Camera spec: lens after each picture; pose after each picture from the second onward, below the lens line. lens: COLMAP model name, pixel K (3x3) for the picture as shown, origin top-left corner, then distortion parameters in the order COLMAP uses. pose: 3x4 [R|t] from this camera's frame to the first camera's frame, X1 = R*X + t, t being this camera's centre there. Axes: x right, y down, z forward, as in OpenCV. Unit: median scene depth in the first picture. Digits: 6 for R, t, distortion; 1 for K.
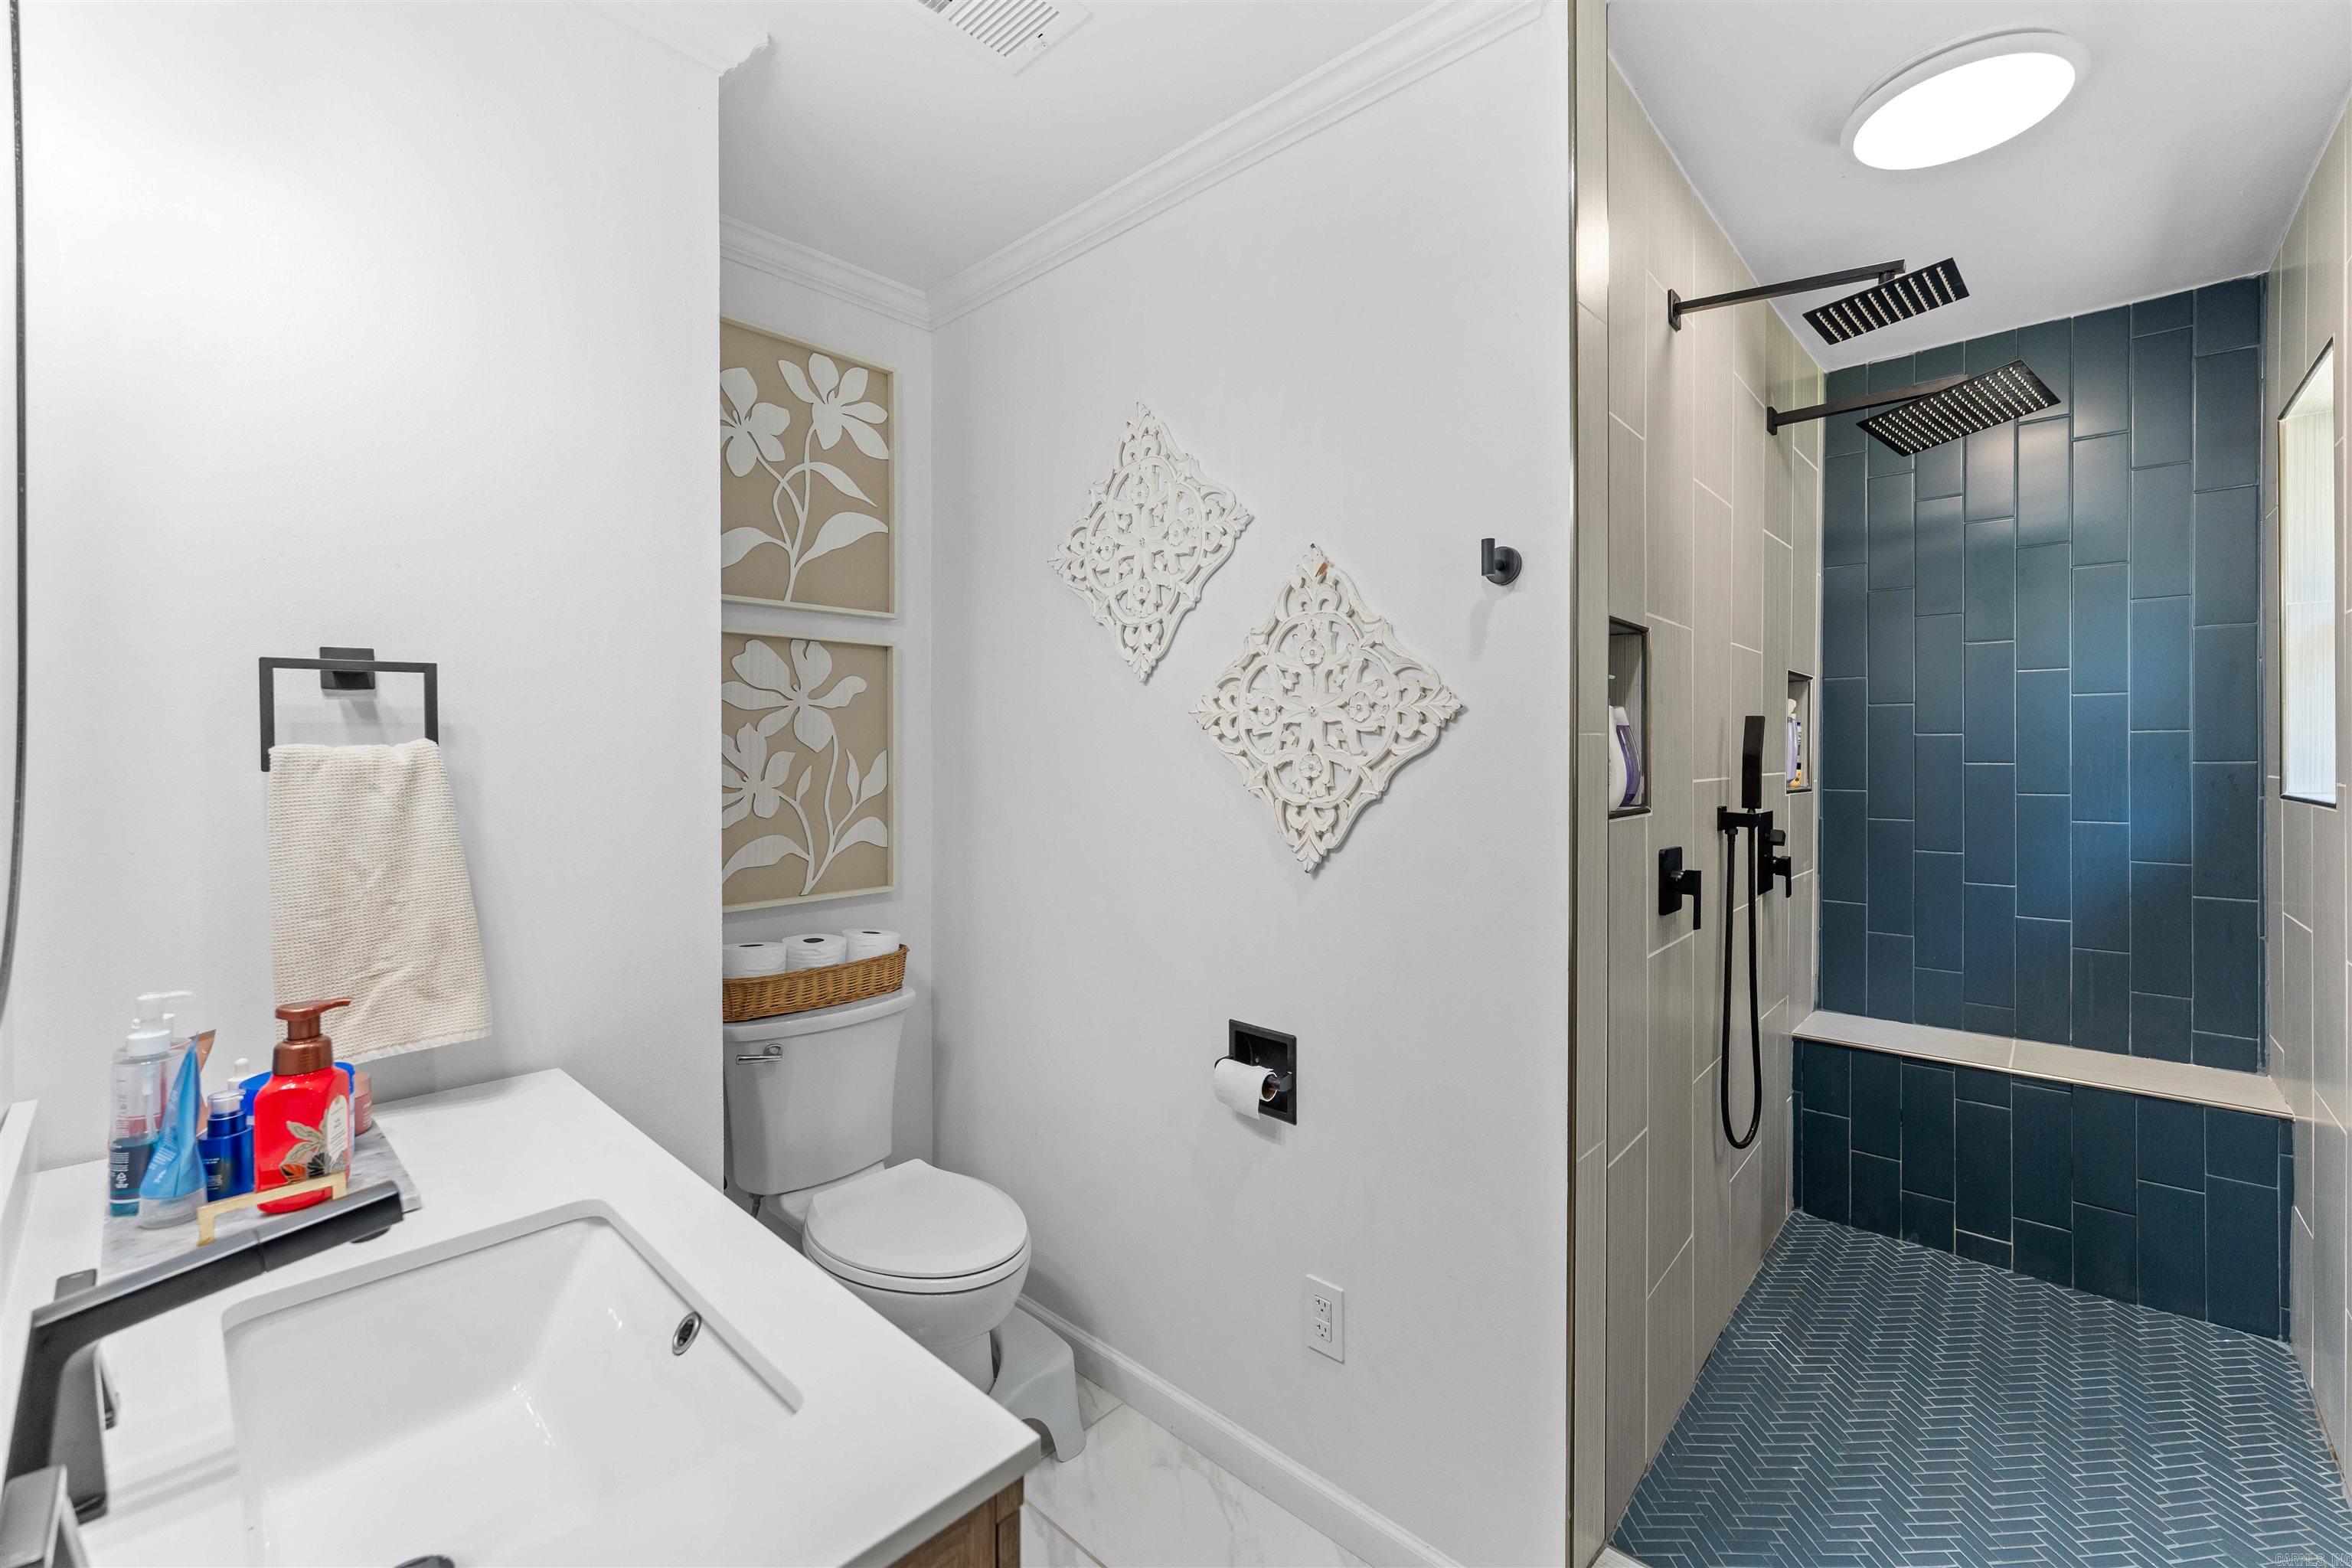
lens RADIAL K [[955.2, 0, 1201.4], [0, 955.2, 751.6], [0, 0, 1]] dist [-0.002956, 0.001093]
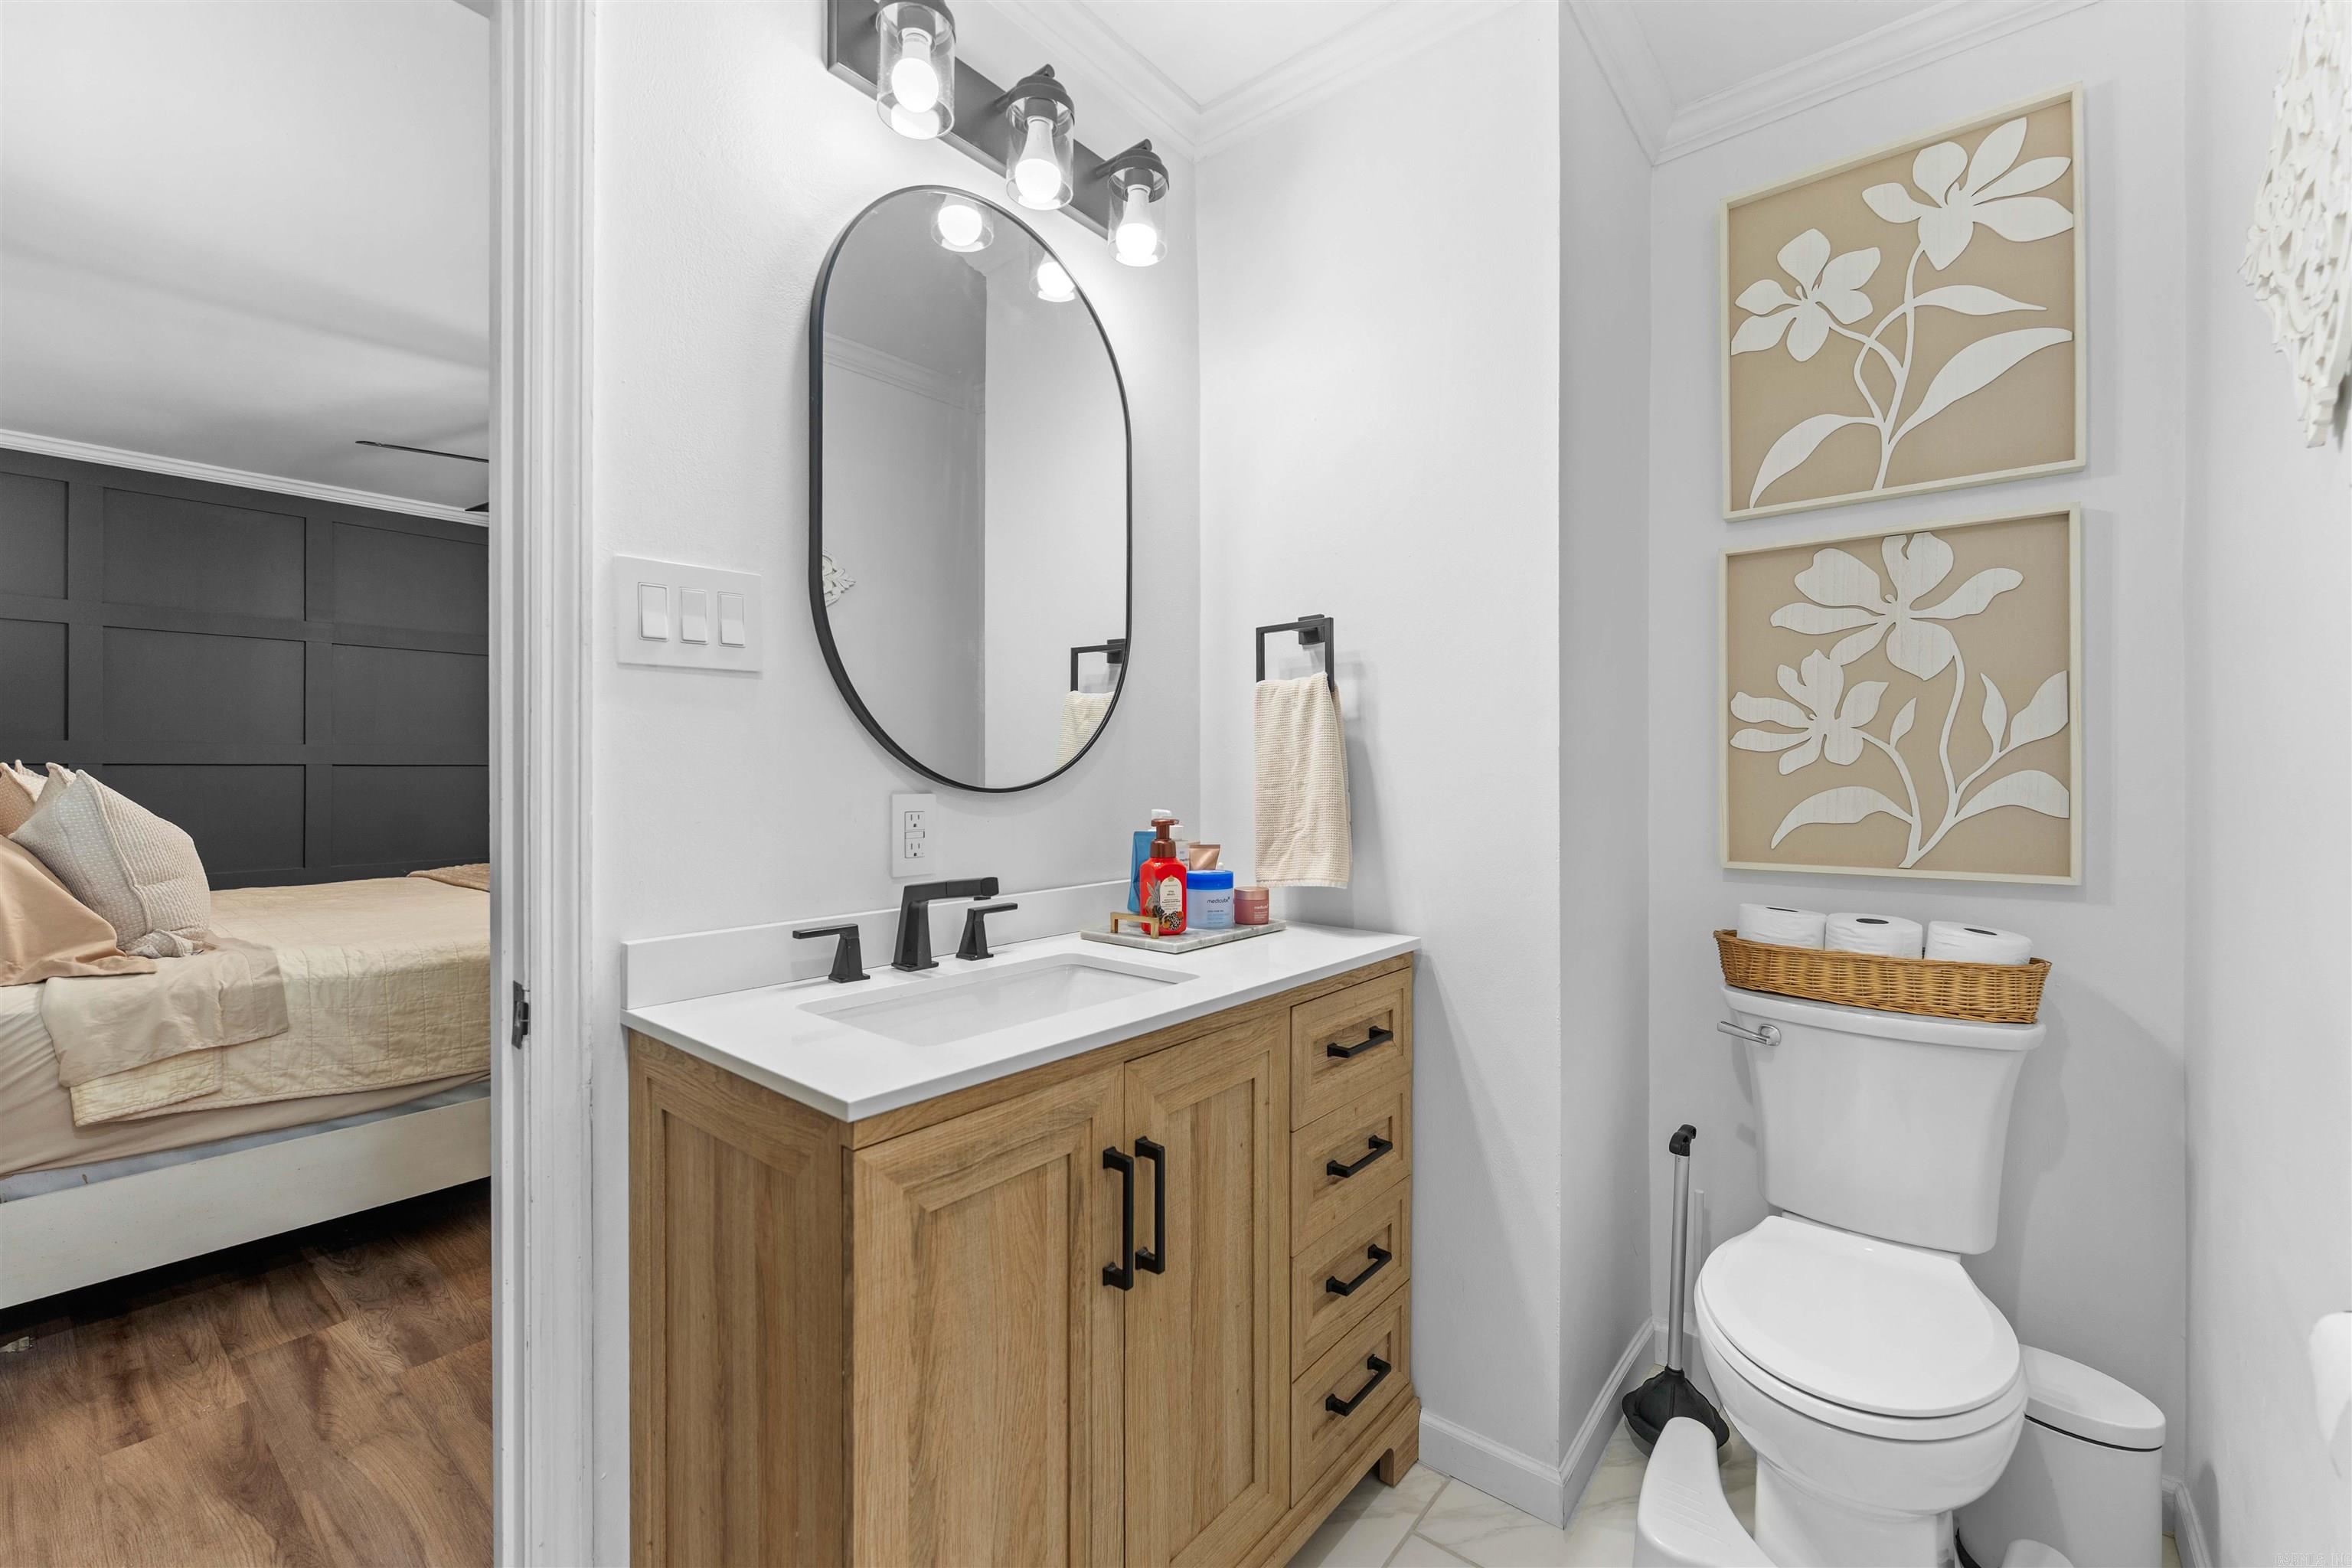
lens RADIAL K [[955.2, 0, 1166.6], [0, 955.2, 768.7], [0, 0, 1]] dist [-0.002956, 0.001093]
pose [[0.060556, -0.004466, -0.998155, 0.308069], [0.001062, 0.999990, -0.004410, 0.073148], [0.998164, -0.000793, 0.060560, 0.362744]]
